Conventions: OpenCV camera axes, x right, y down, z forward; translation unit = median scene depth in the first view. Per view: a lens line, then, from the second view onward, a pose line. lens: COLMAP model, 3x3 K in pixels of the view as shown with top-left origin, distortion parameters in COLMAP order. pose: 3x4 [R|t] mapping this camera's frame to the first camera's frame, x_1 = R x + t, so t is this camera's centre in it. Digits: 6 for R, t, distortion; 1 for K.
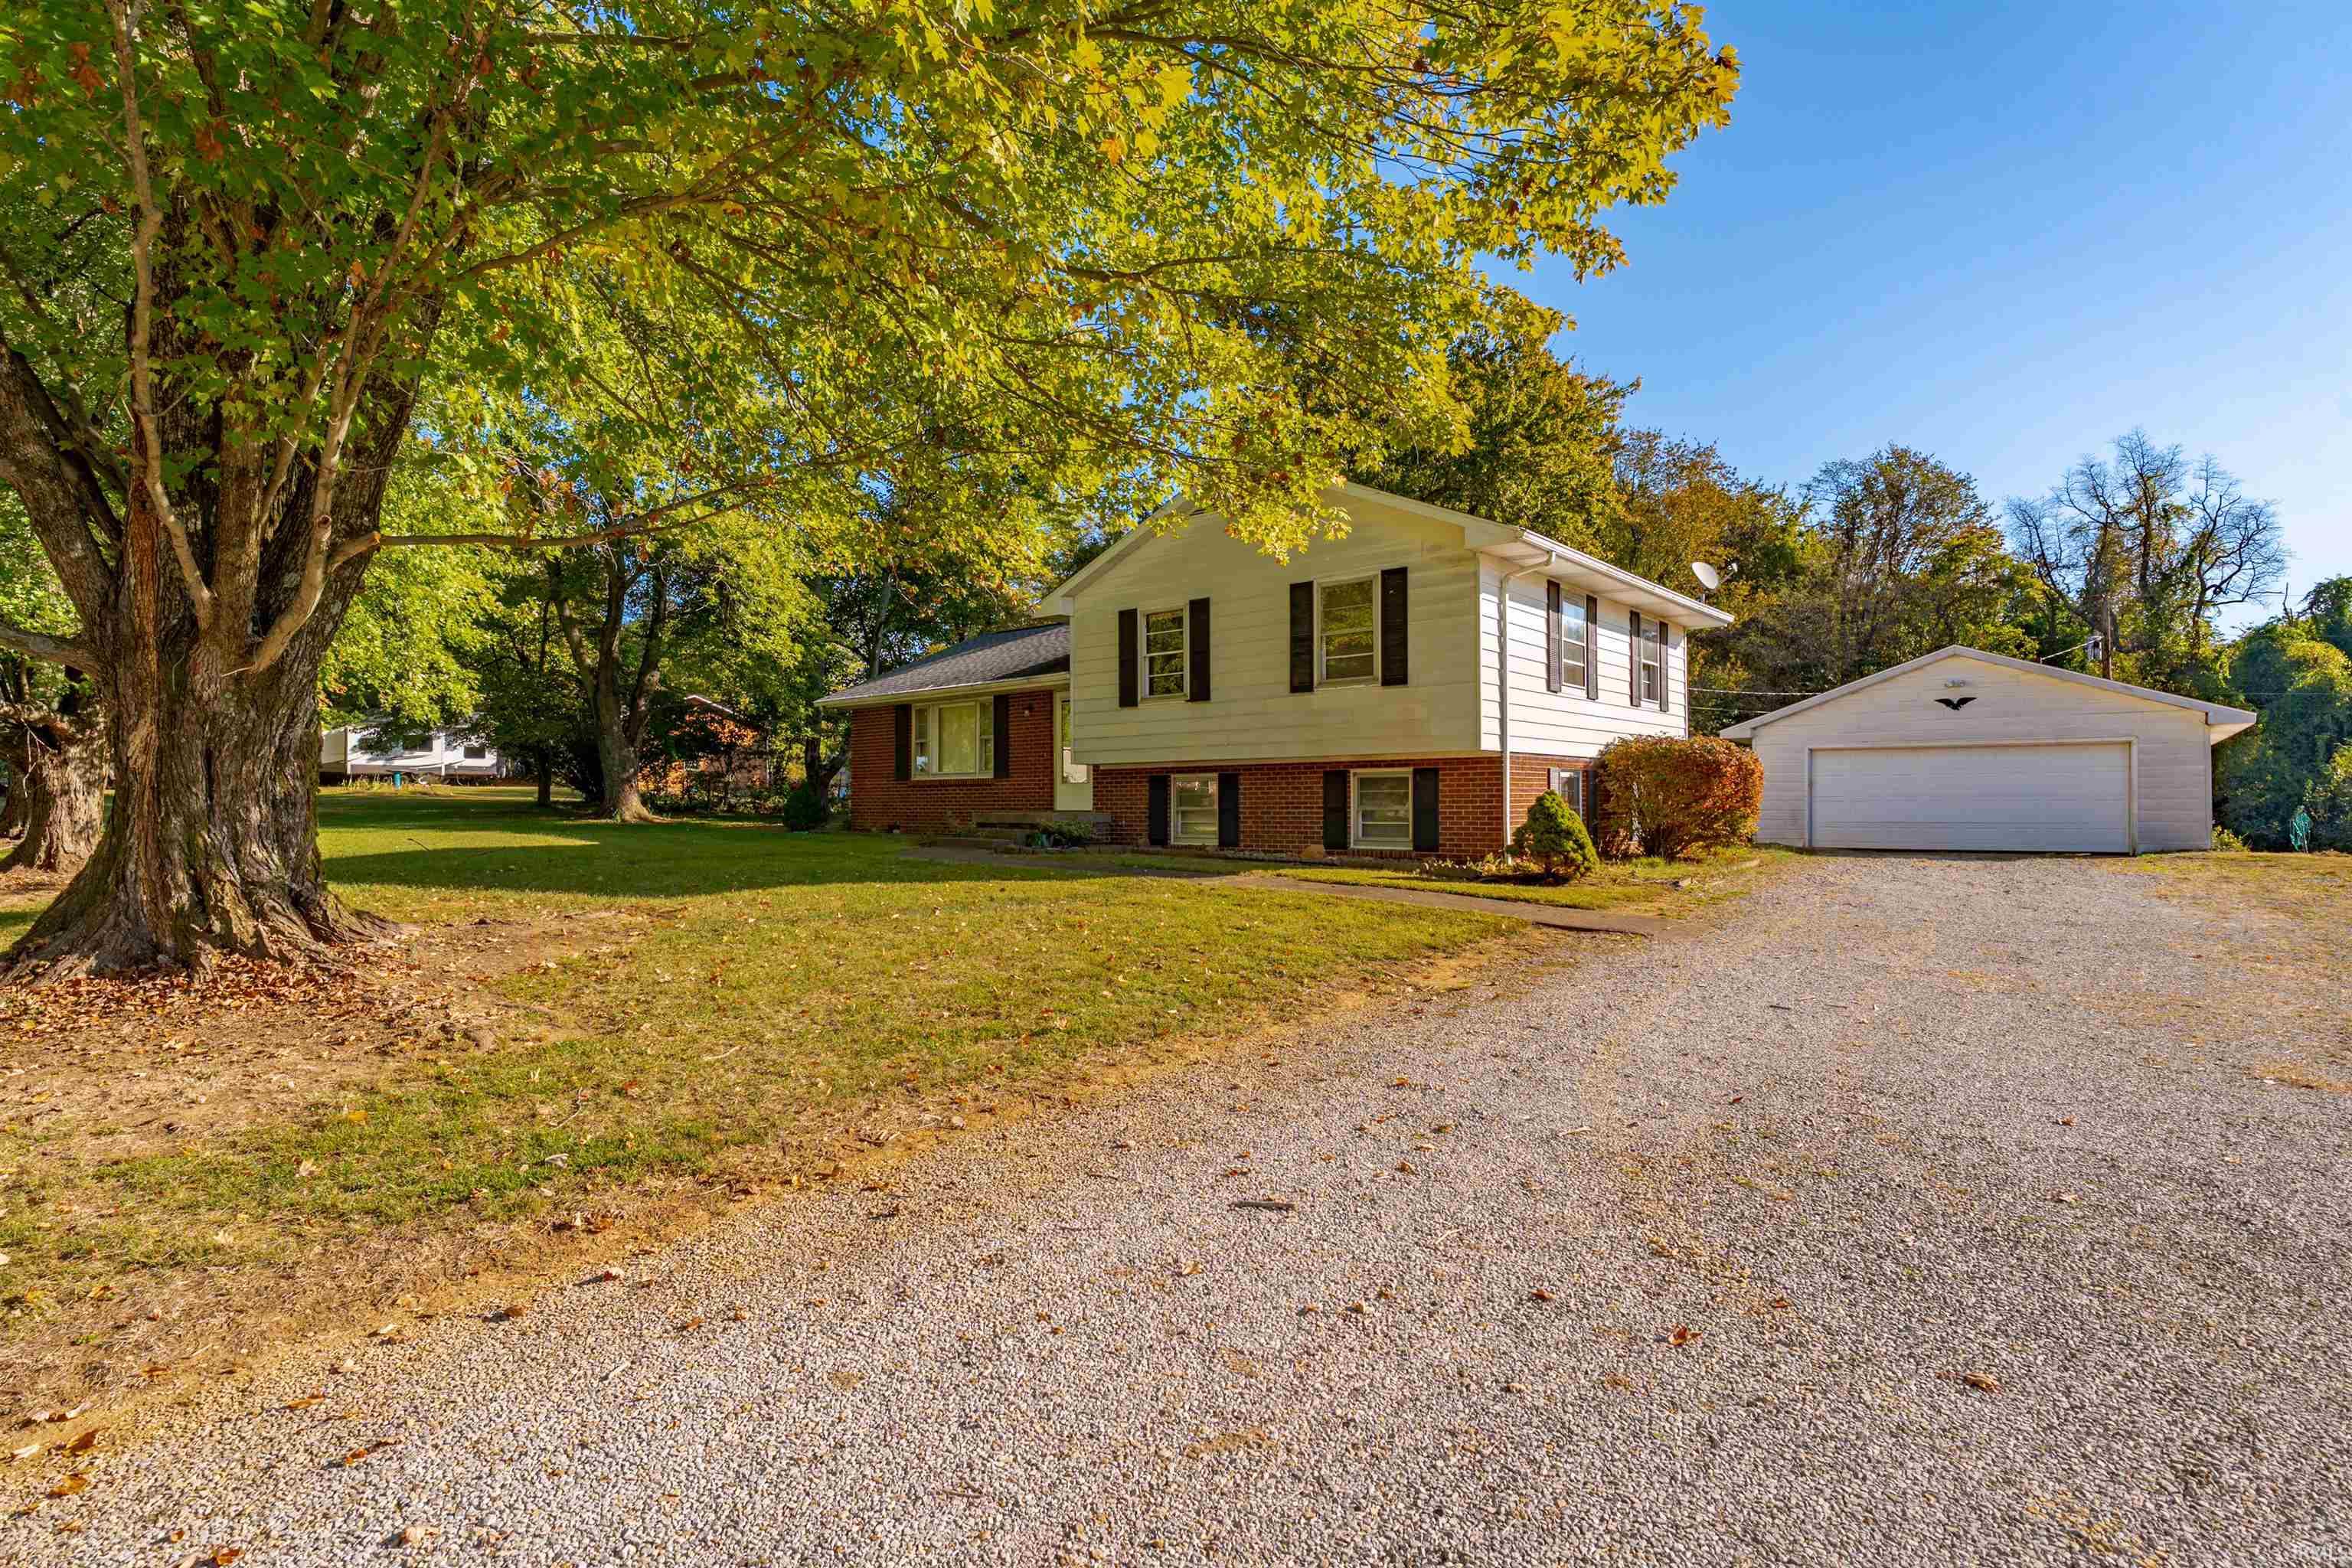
lens RADIAL K [[1118.0, 0, 1168.8], [0, 1118.0, 775.3], [0, 0, 1]] dist [-0.032483, 0.000051]
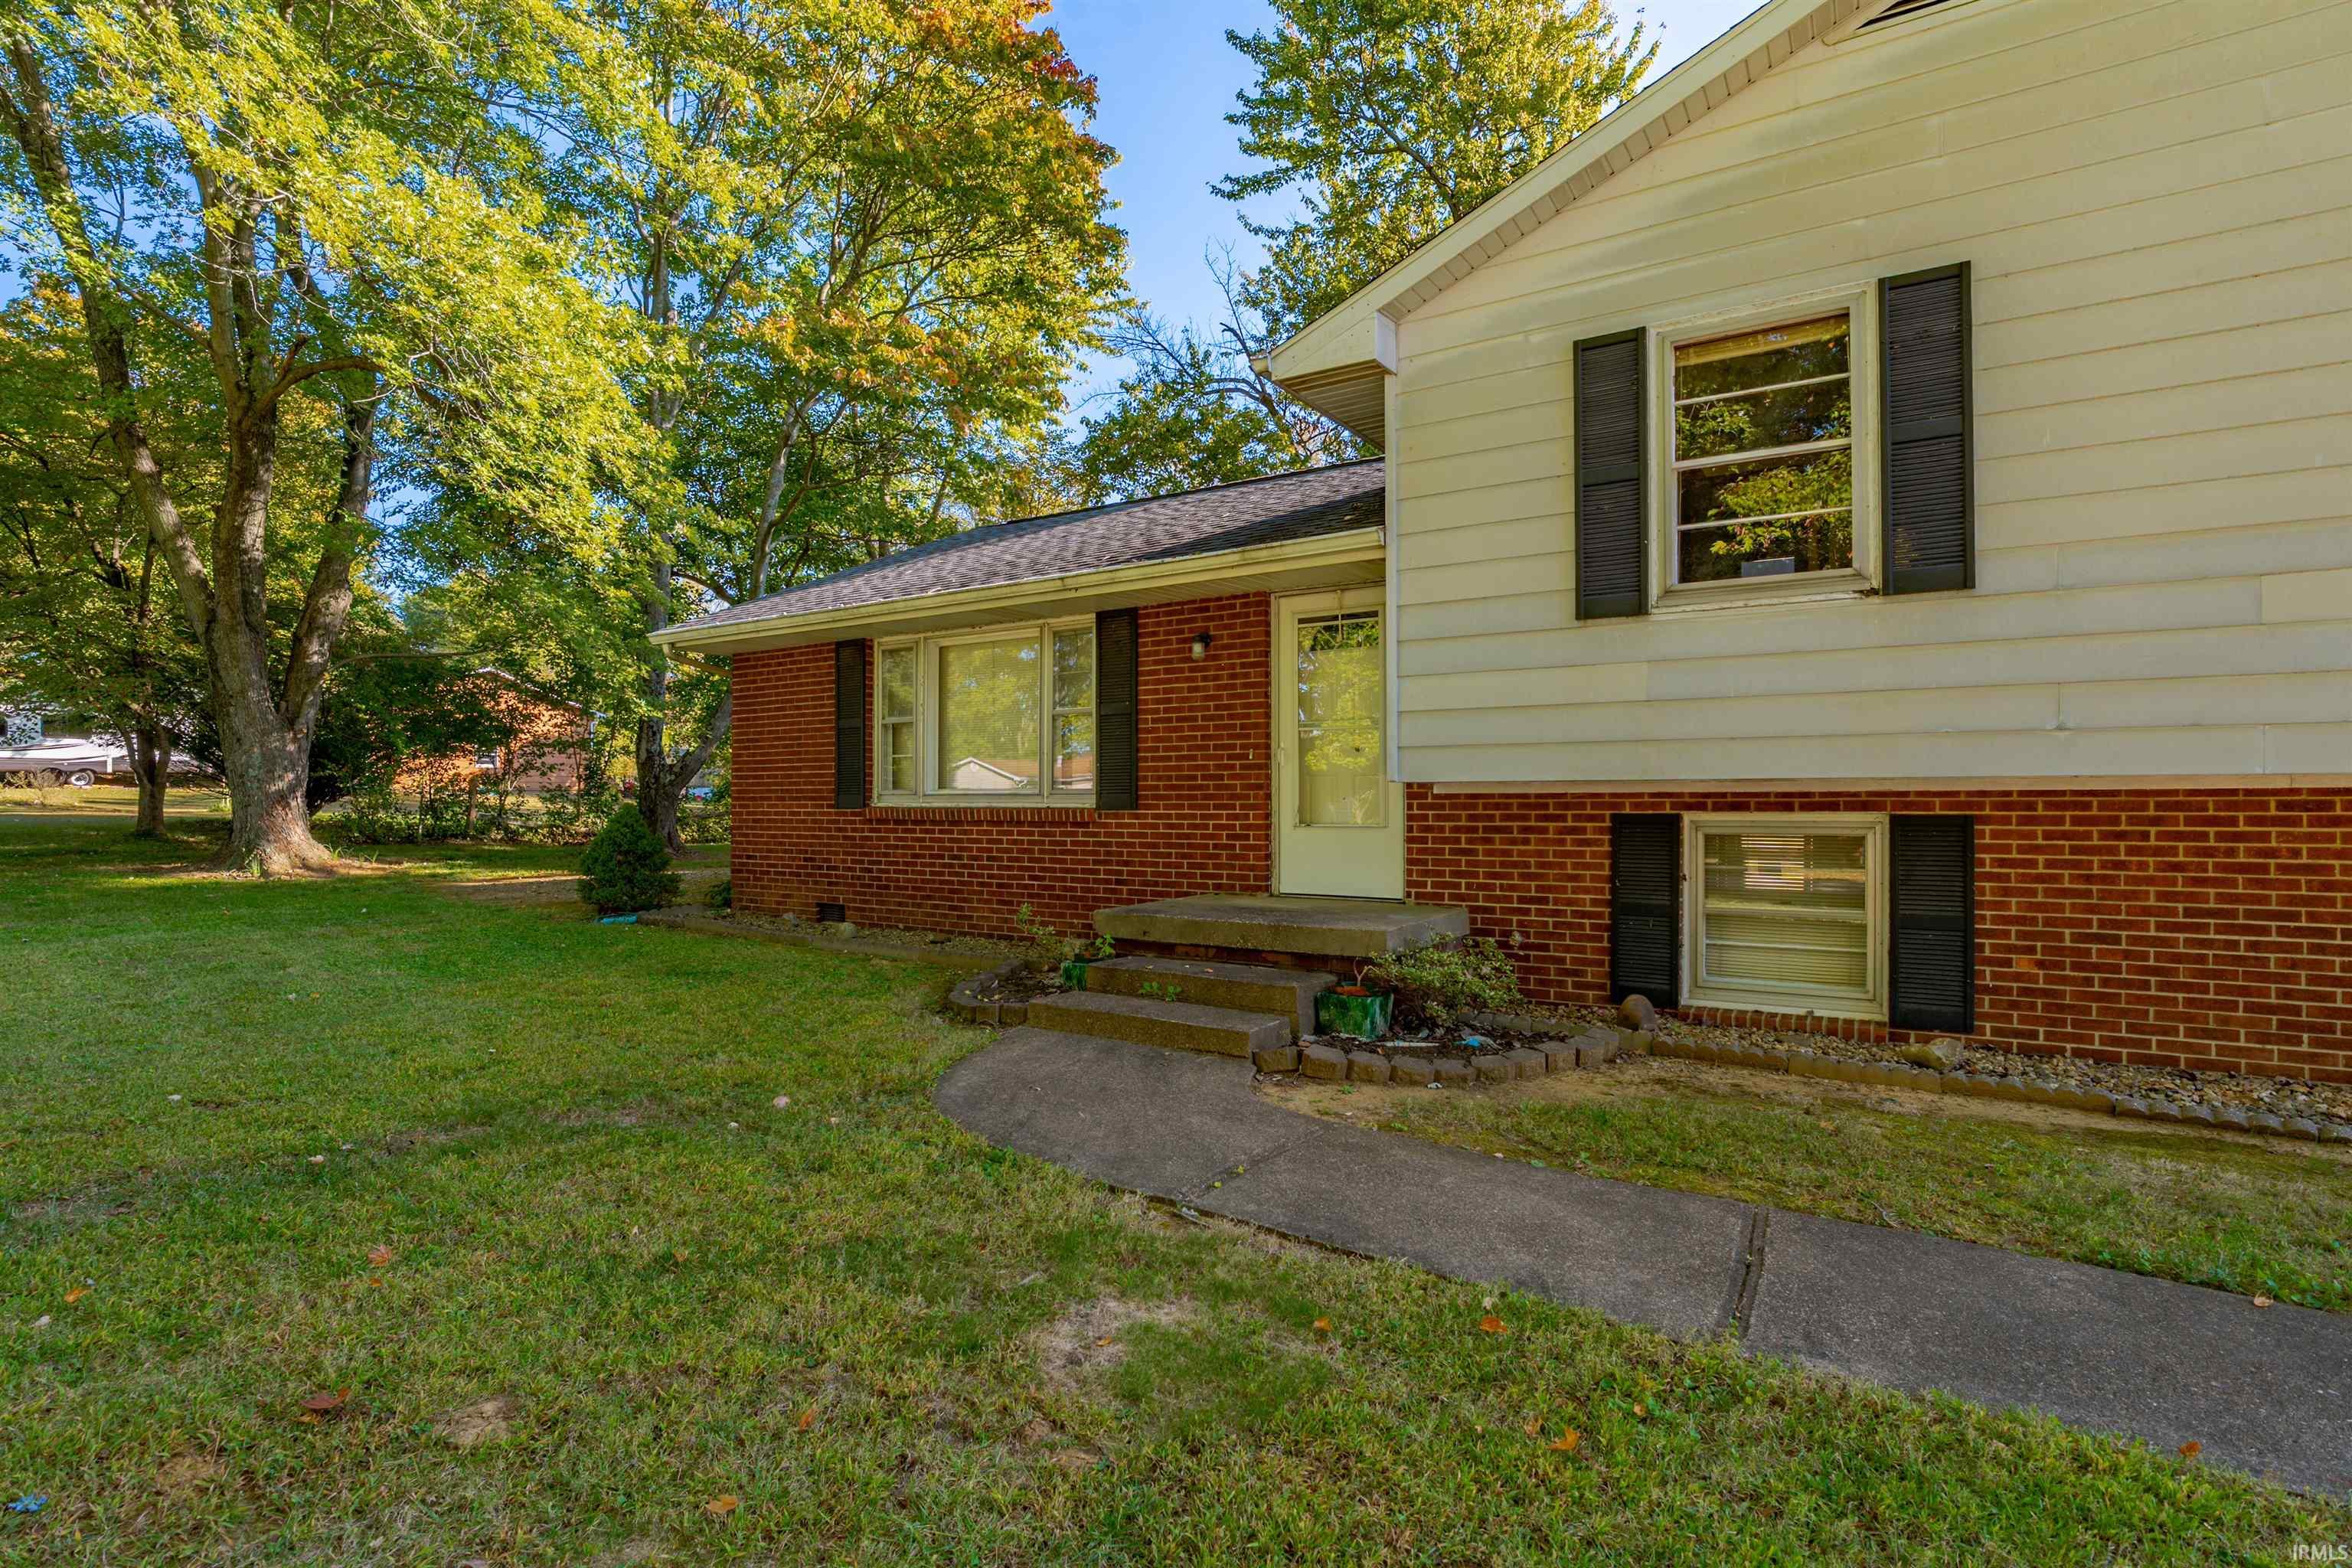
lens RADIAL K [[1118.0, 0, 1172.0], [0, 1118.0, 793.5], [0, 0, 1]] dist [-0.032483, 0.000051]
pose [[0.991934, 0.002783, 0.126724, -0.192883], [-0.005379, 0.999783, 0.020150, -0.012254], [-0.126640, -0.020669, 0.991733, 0.614819]]
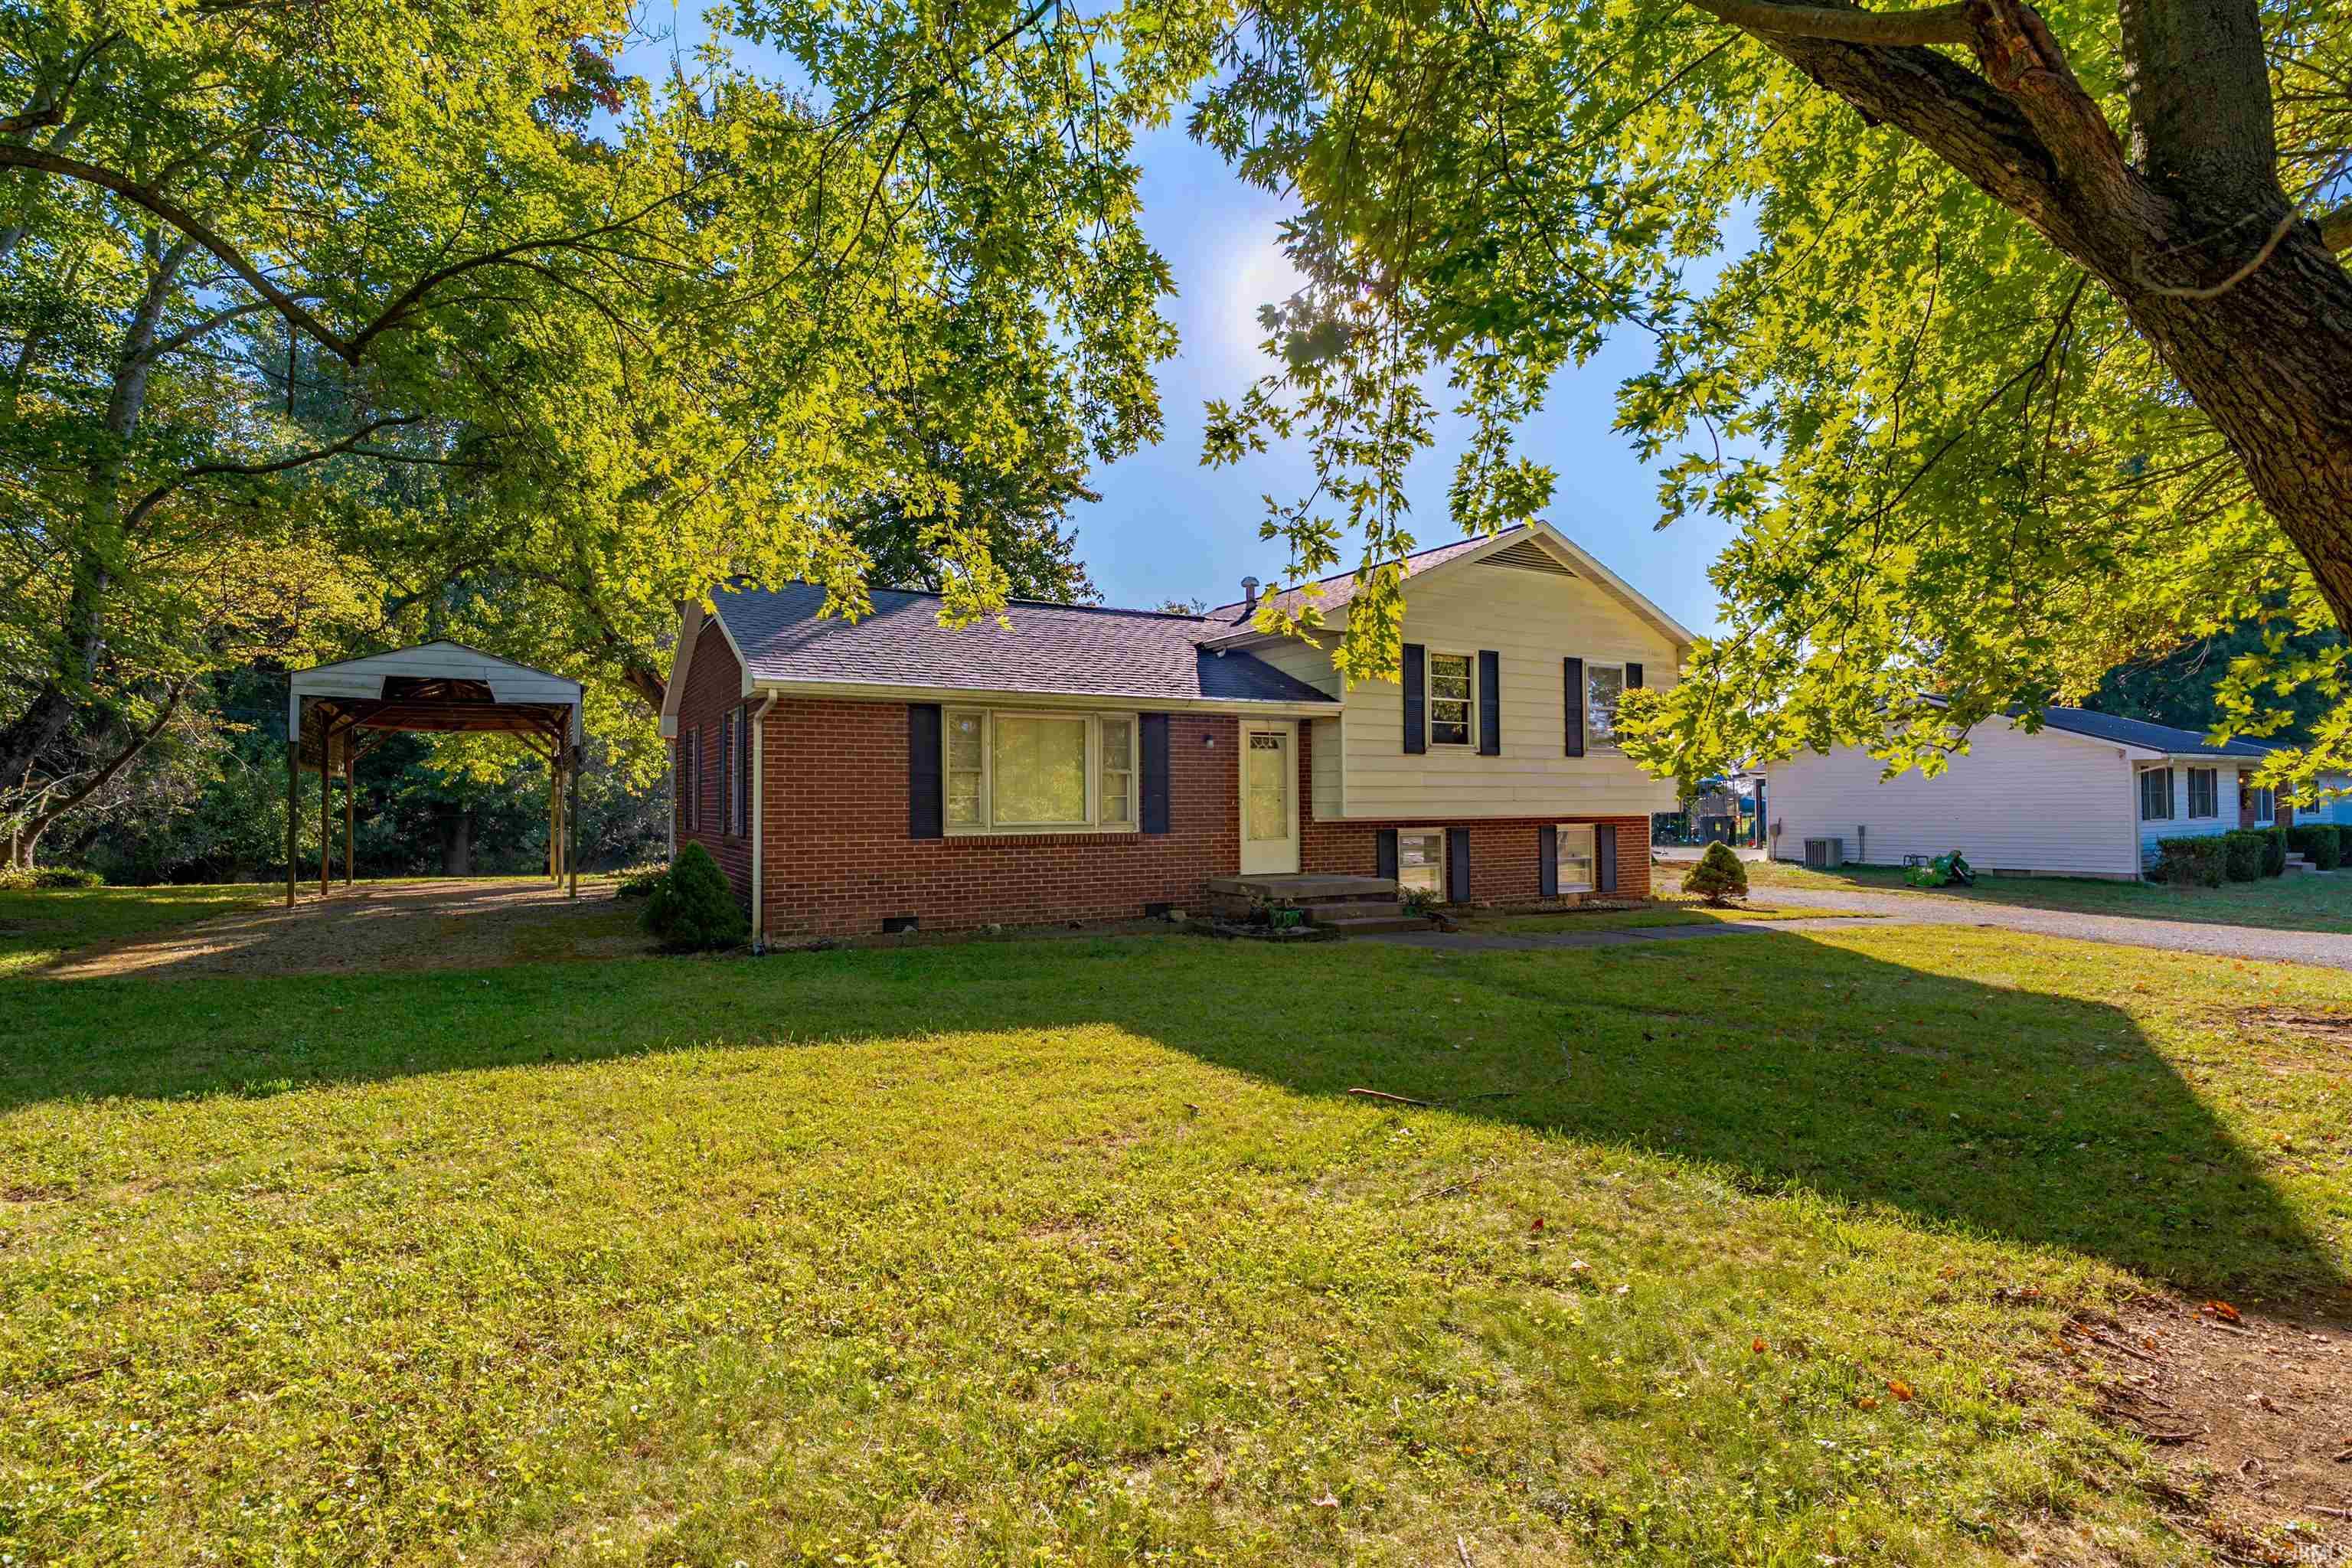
lens RADIAL K [[1118.0, 0, 1164.4], [0, 1118.0, 801.8], [0, 0, 1]] dist [-0.032483, 0.000051]
pose [[0.342714, 0.035022, 0.938787, -0.850595], [0.001236, 0.999287, -0.037730, 0.010369], [-0.939439, 0.014091, 0.342426, 0.800933]]
